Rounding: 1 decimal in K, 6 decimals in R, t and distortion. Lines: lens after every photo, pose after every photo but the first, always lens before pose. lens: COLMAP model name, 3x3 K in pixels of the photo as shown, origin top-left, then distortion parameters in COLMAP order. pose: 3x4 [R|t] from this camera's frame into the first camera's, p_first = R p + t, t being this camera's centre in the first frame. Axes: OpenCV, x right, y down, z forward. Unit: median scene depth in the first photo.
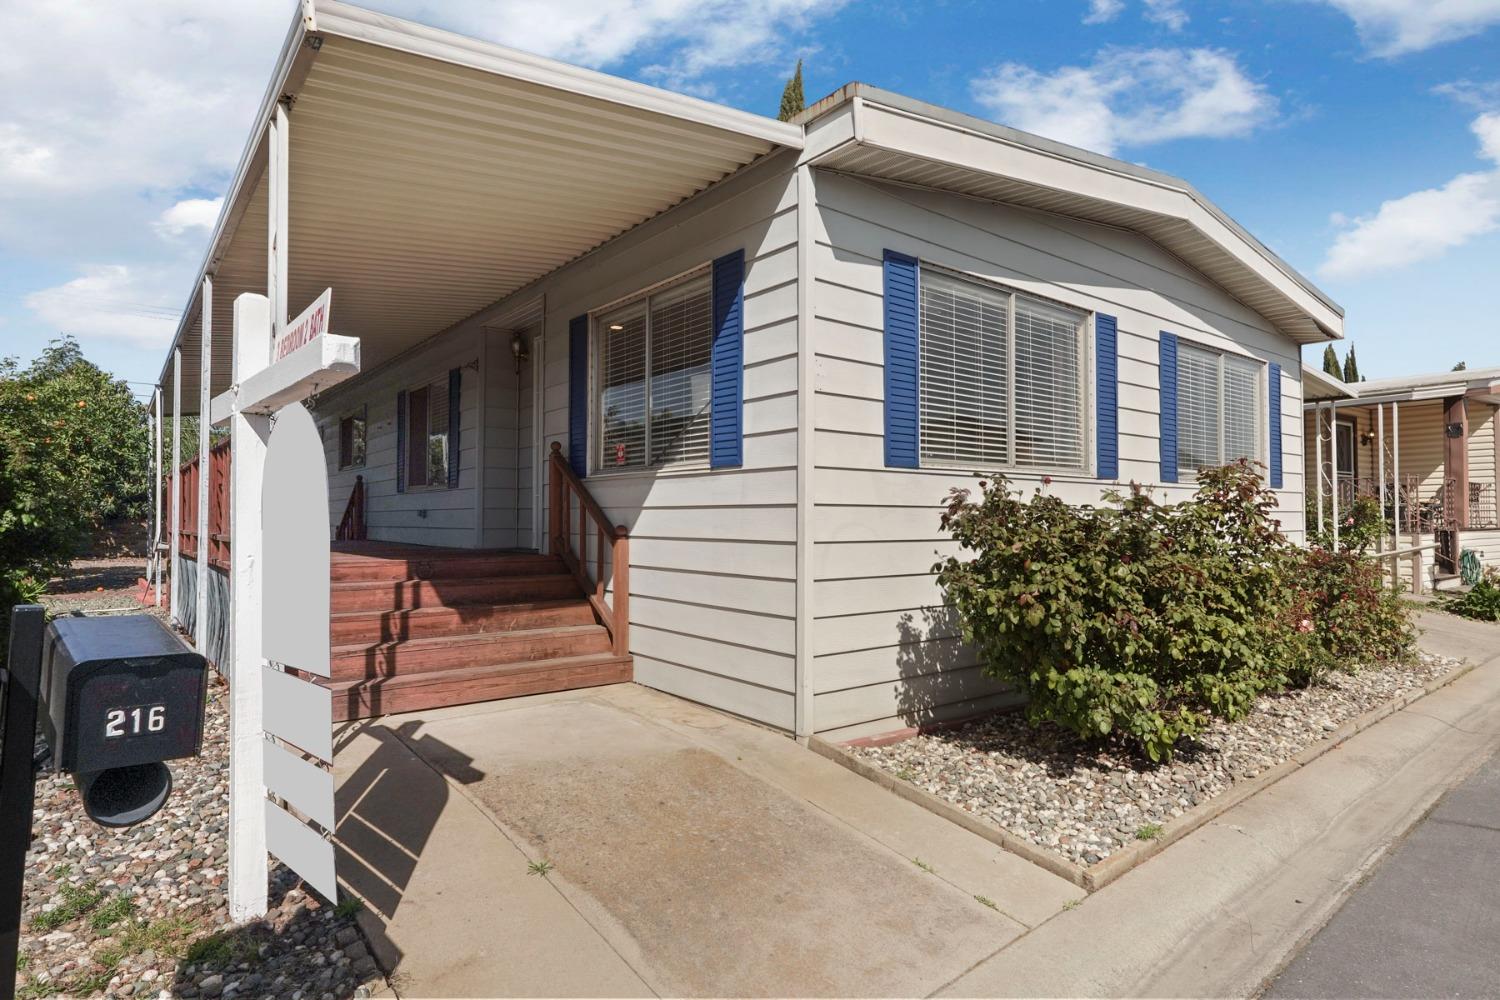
lens RADIAL K [[813.6, 0, 744.4], [0, 813.6, 495.8], [0, 0, 1]] dist [0.003468, 0.000633]
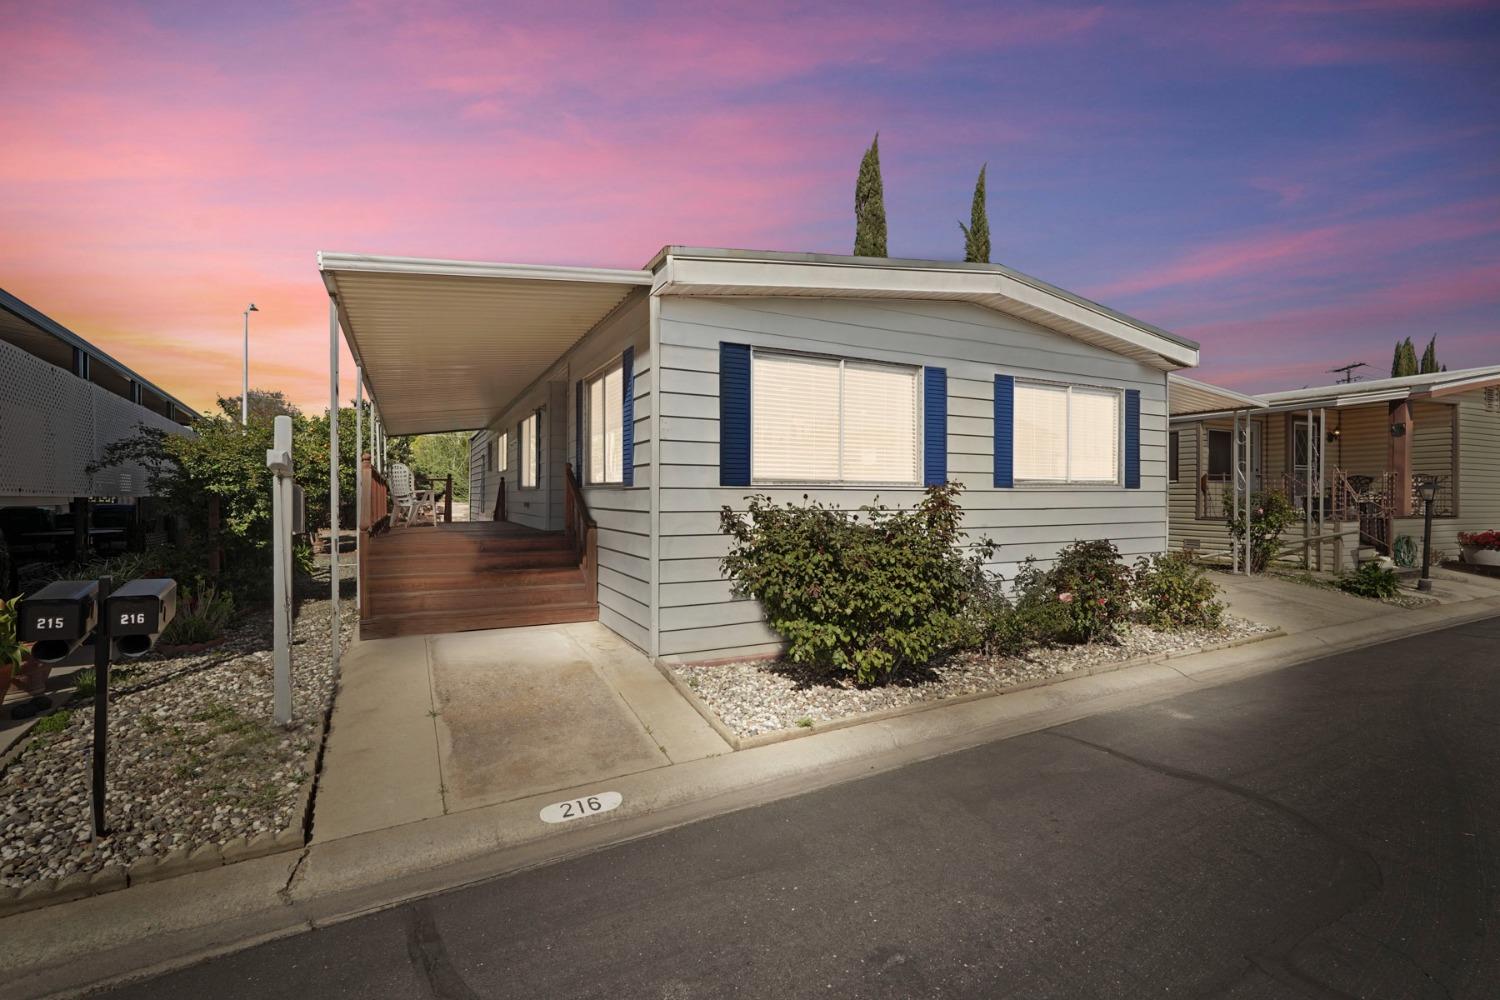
lens RADIAL K [[672.3, 0, 766.0], [0, 672.3, 496.6], [0, 0, 1]] dist [-0.003895, 0.003050]
pose [[0.981686, 0.001515, -0.190498, 0.535327], [0.004487, 0.999507, 0.031070, -0.058518], [0.190451, -0.031356, 0.981196, -0.239328]]
